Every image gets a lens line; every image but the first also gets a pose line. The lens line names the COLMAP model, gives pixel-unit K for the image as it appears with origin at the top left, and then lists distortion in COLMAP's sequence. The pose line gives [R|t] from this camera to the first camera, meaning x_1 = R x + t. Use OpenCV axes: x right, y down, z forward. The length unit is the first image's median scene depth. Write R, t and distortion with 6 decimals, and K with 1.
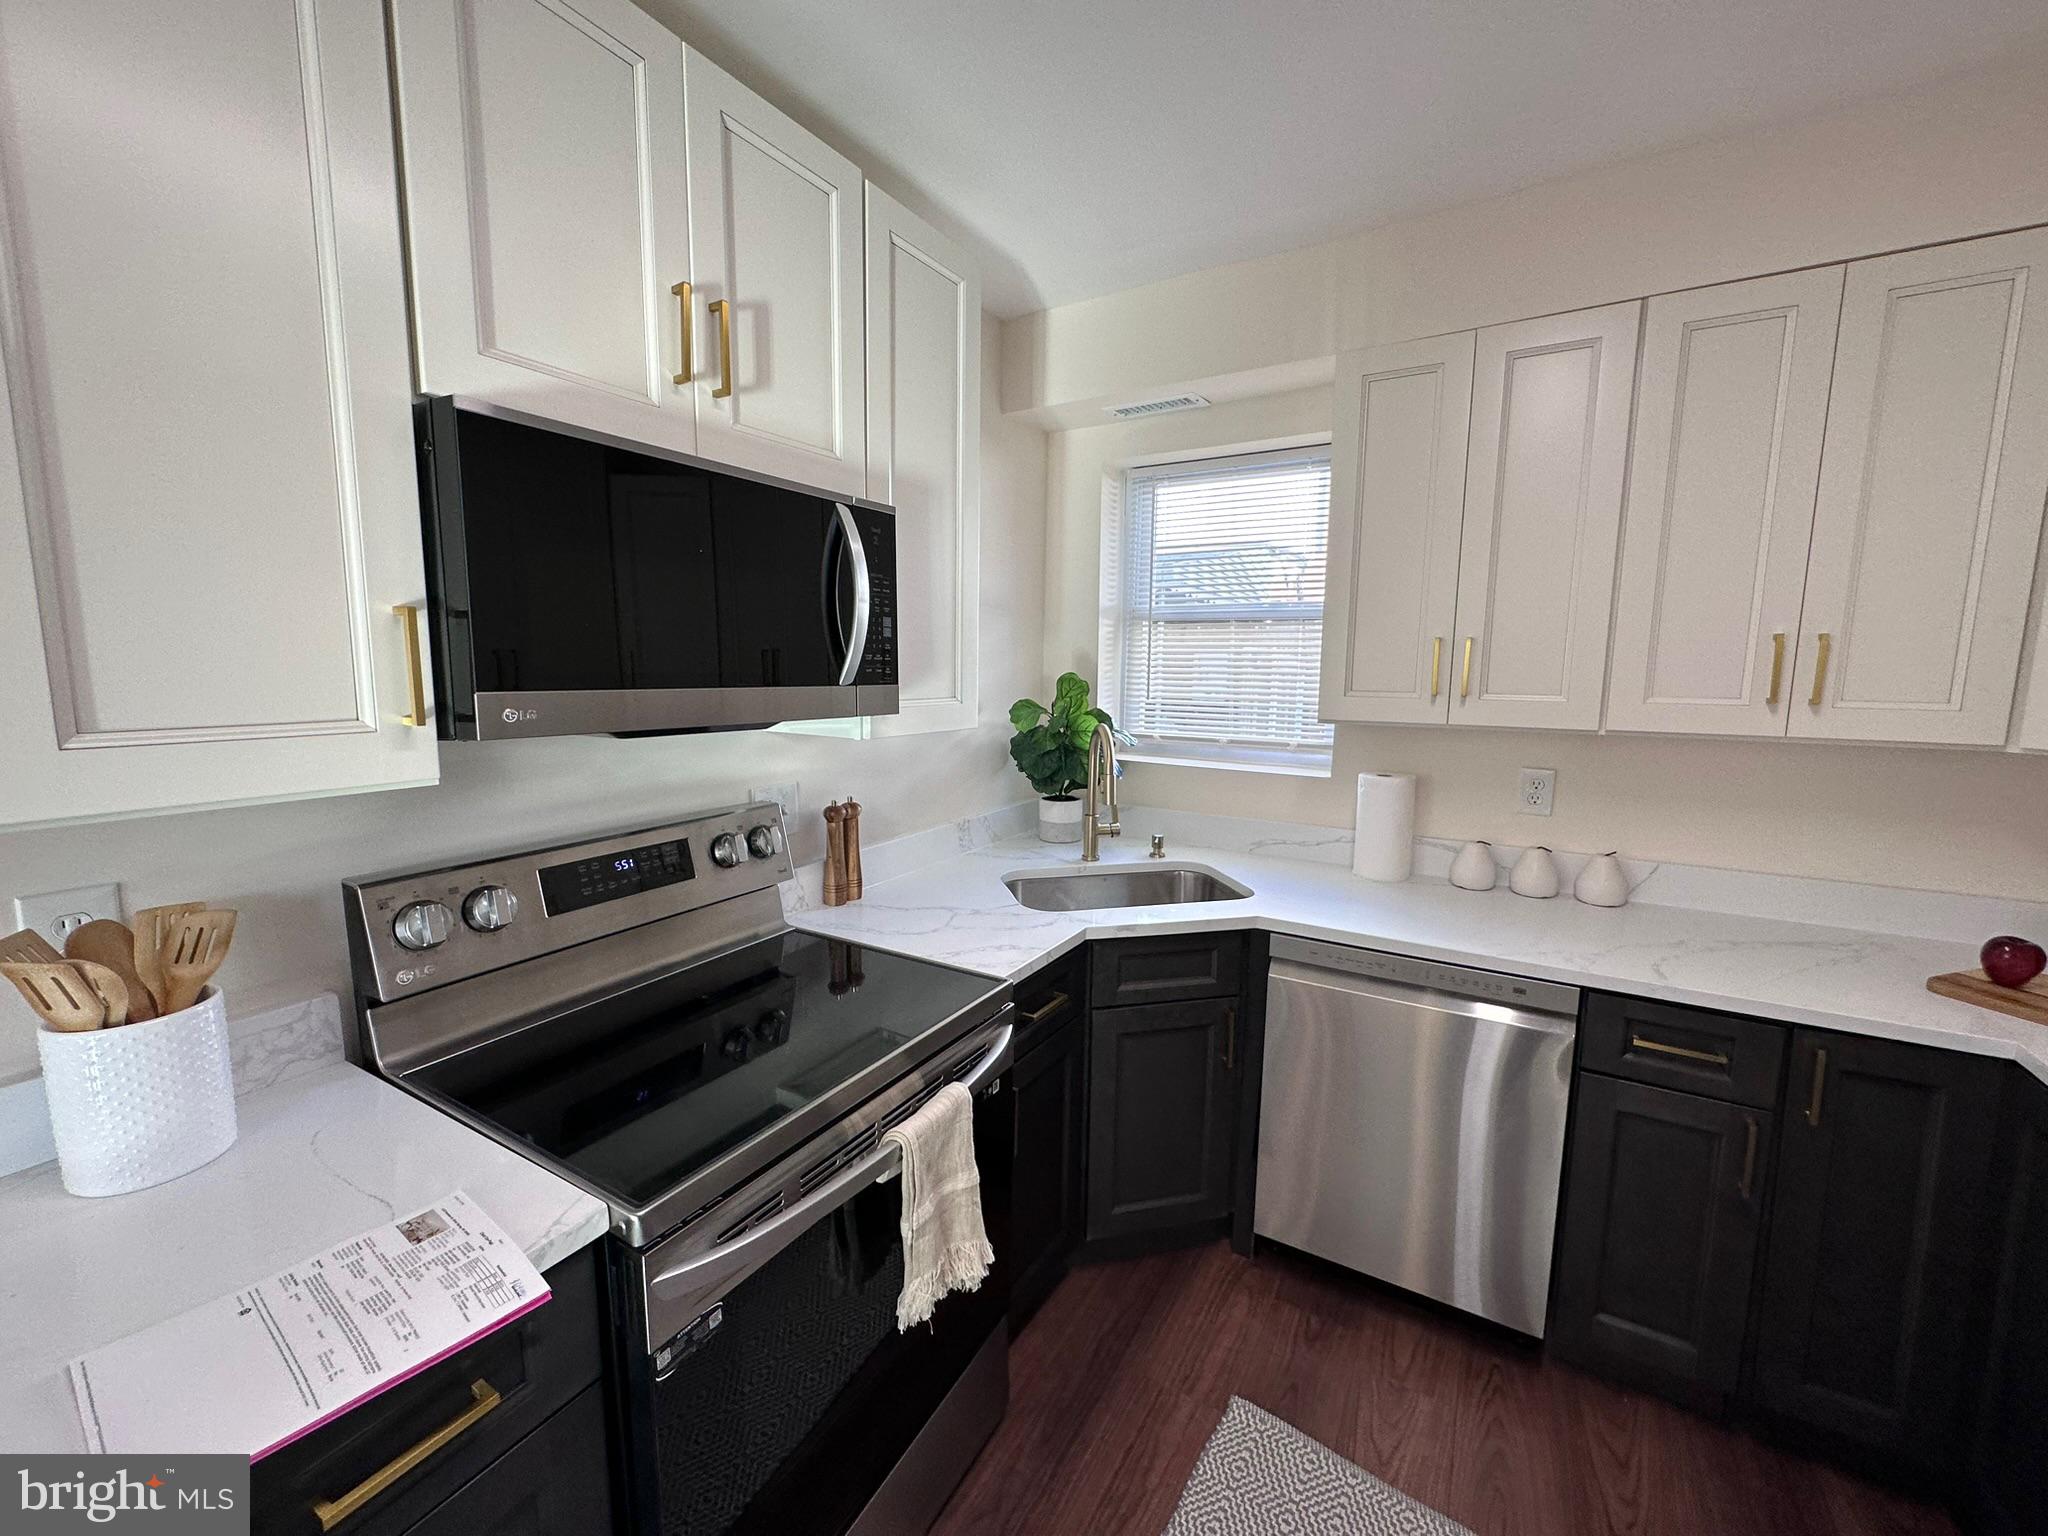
lens RADIAL K [[821.4, 0, 1019.2], [0, 821.4, 767.8], [0, 0, 1]] dist [-0.000236, 0.000312]
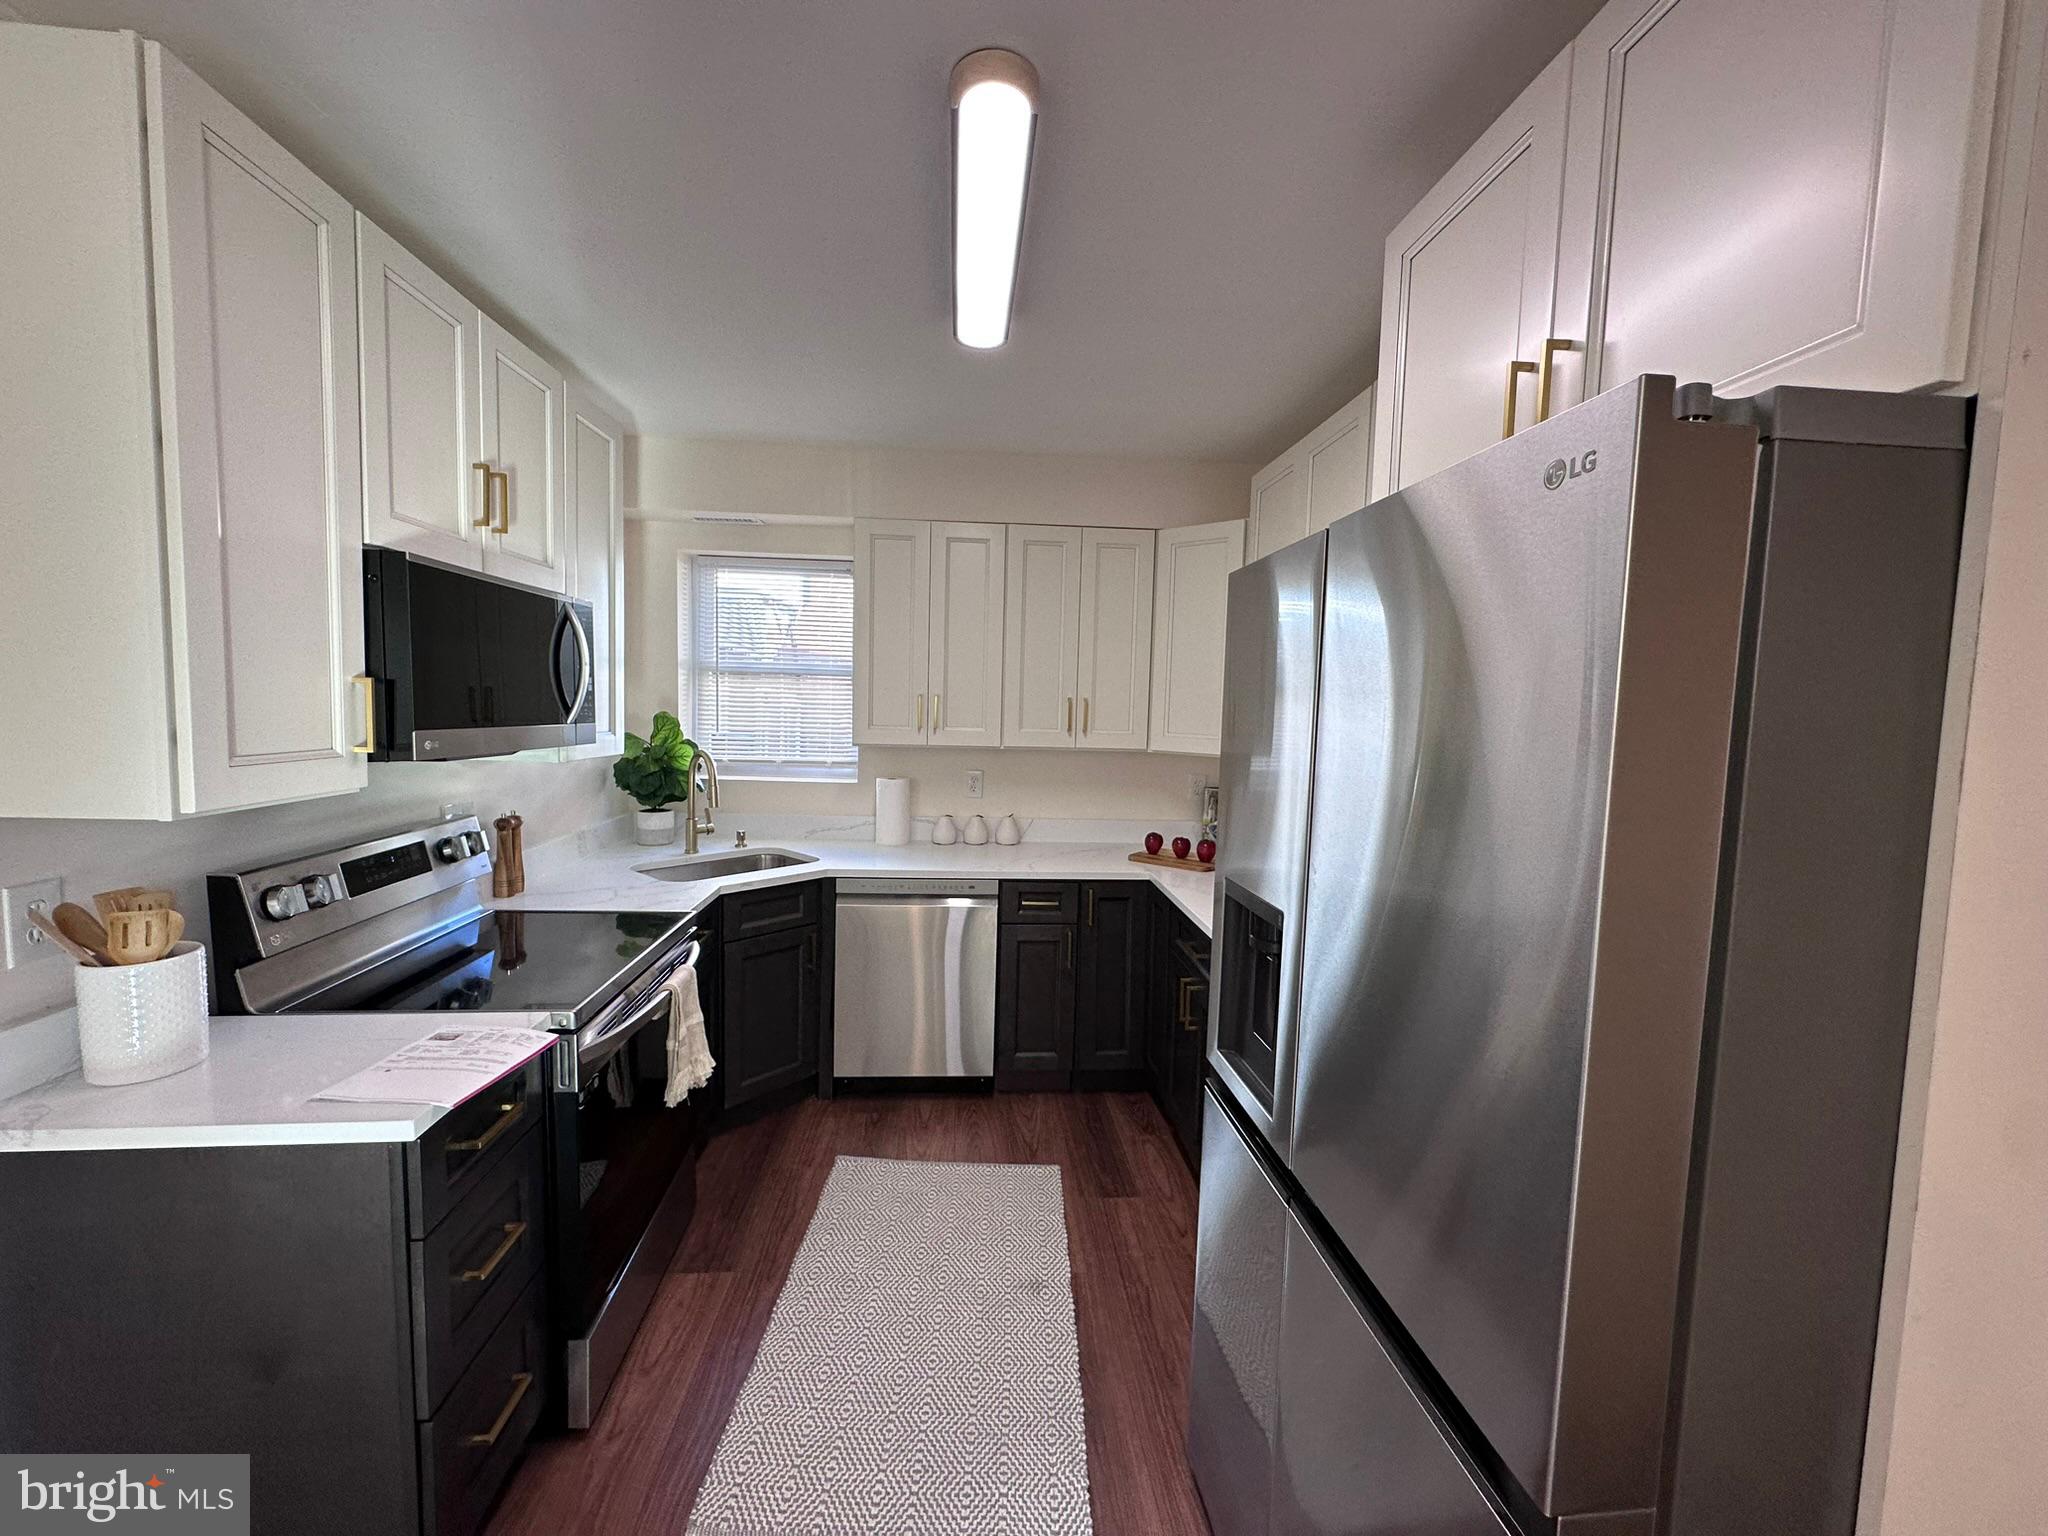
lens RADIAL K [[821.4, 0, 1038.5], [0, 821.4, 764.2], [0, 0, 1]] dist [-0.000236, 0.000312]
pose [[0.800361, -0.031352, 0.598699, -0.353114], [0.056695, 0.998114, -0.023524, 0.044534], [-0.596832, 0.052771, 0.800629, -0.559470]]
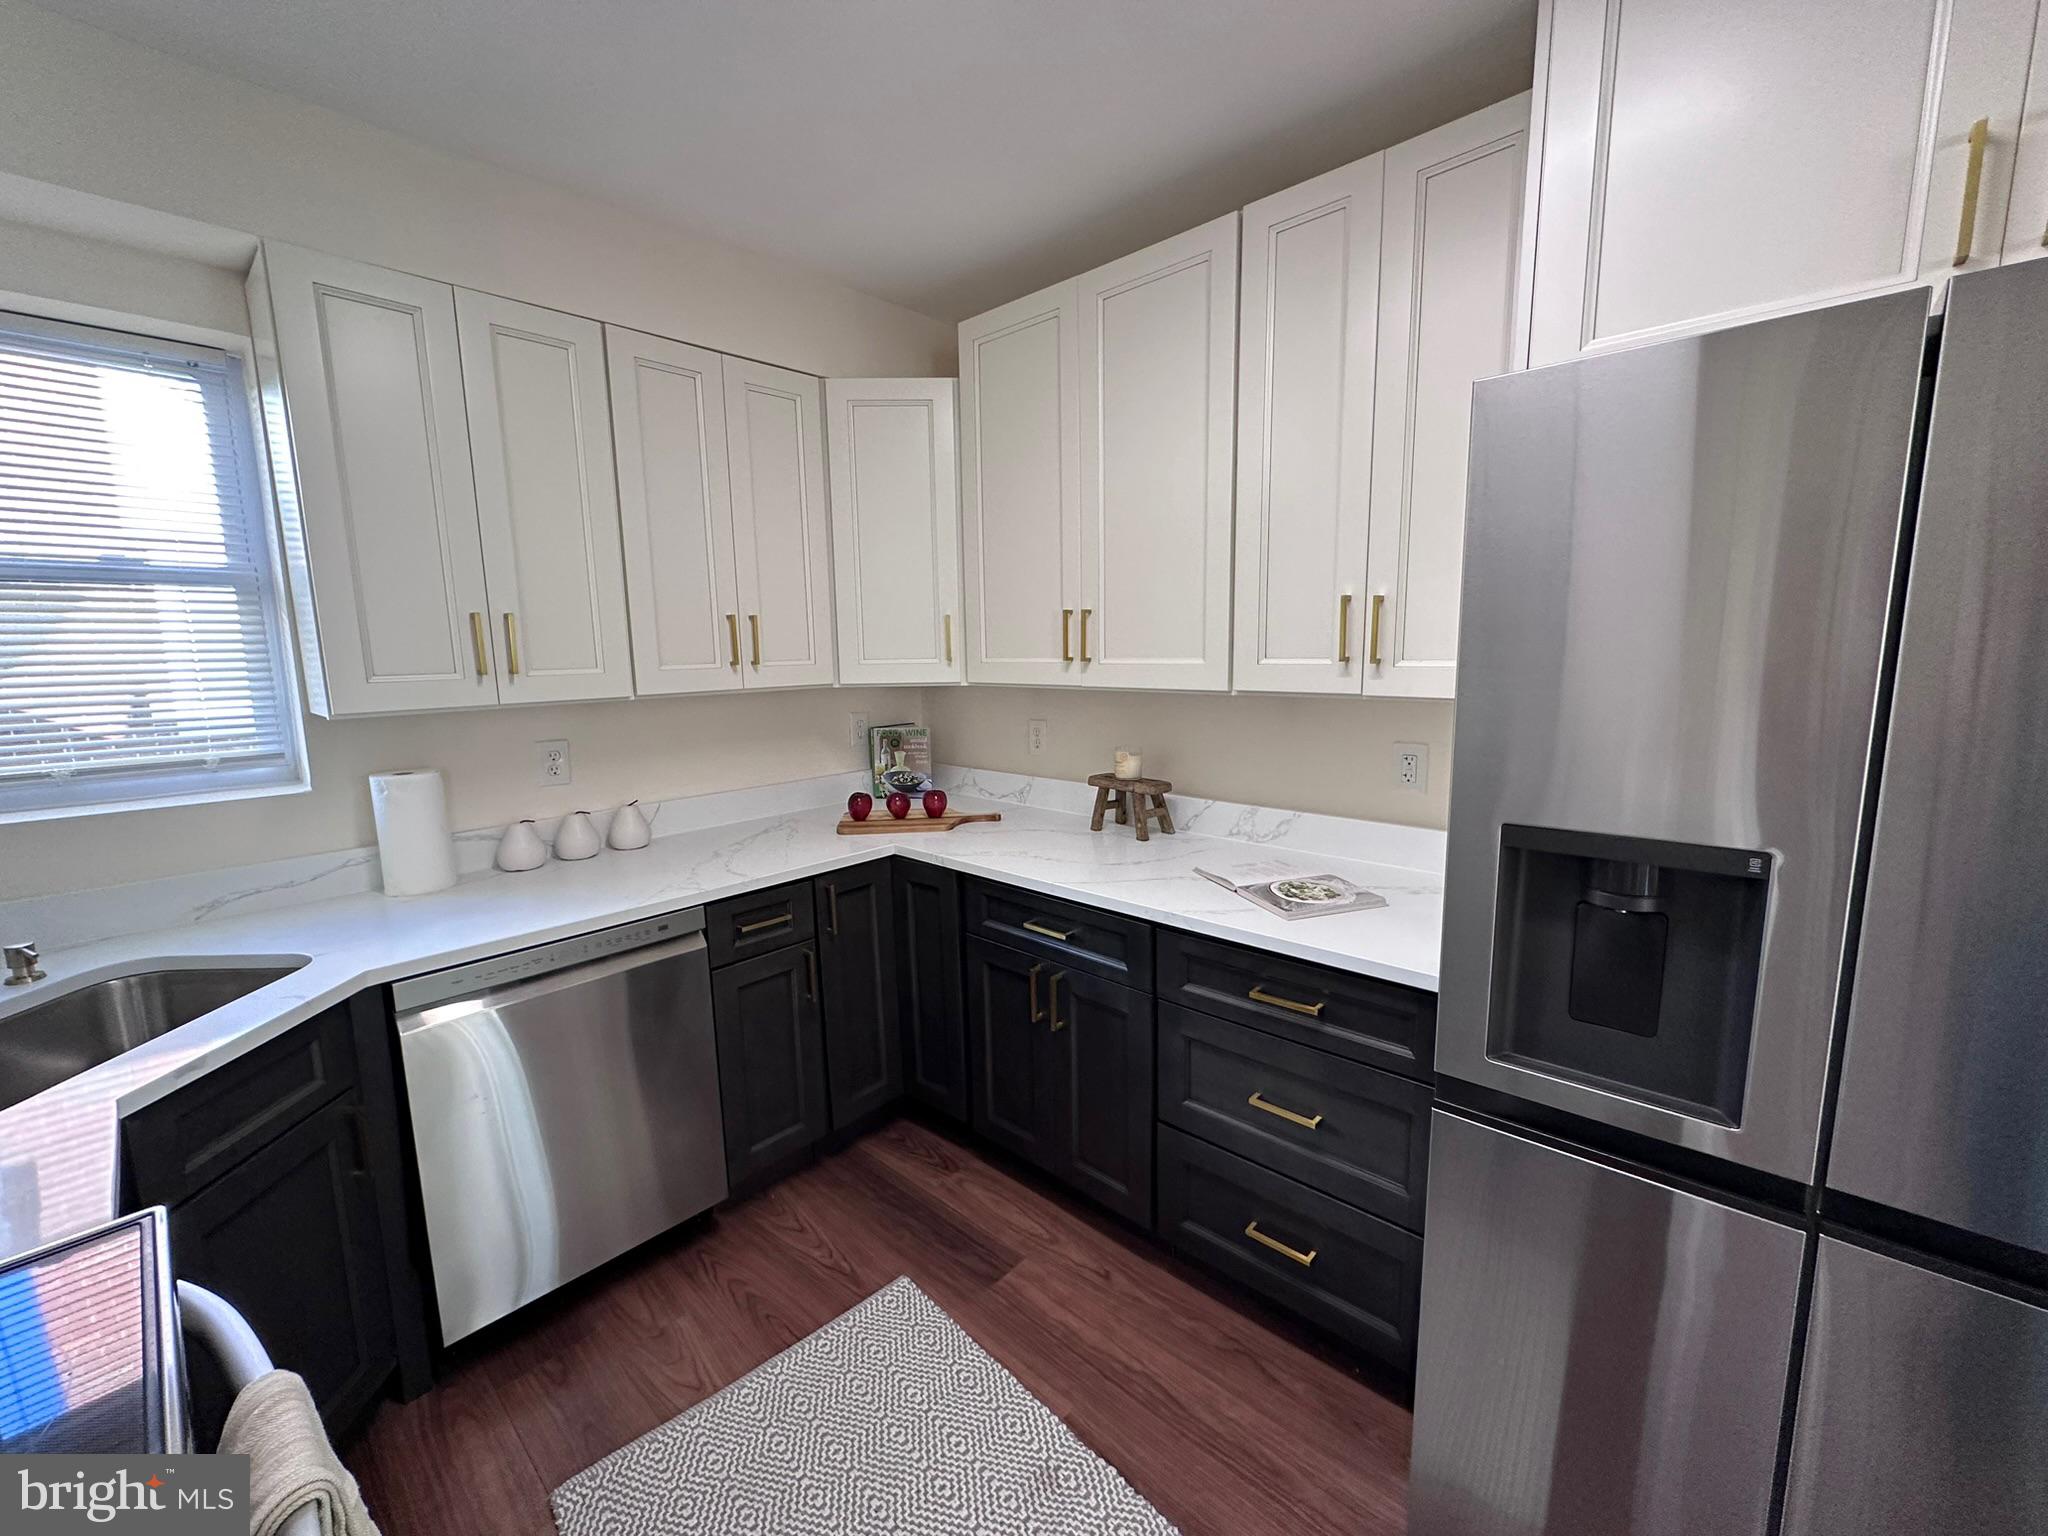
lens RADIAL K [[821.4, 0, 1037.5], [0, 821.4, 759.7], [0, 0, 1]] dist [-0.000236, 0.000312]
pose [[0.187922, -0.155028, 0.969872, -0.340431], [0.143179, 0.981240, 0.129103, -0.026922], [-0.971692, 0.114604, 0.206593, 0.226724]]
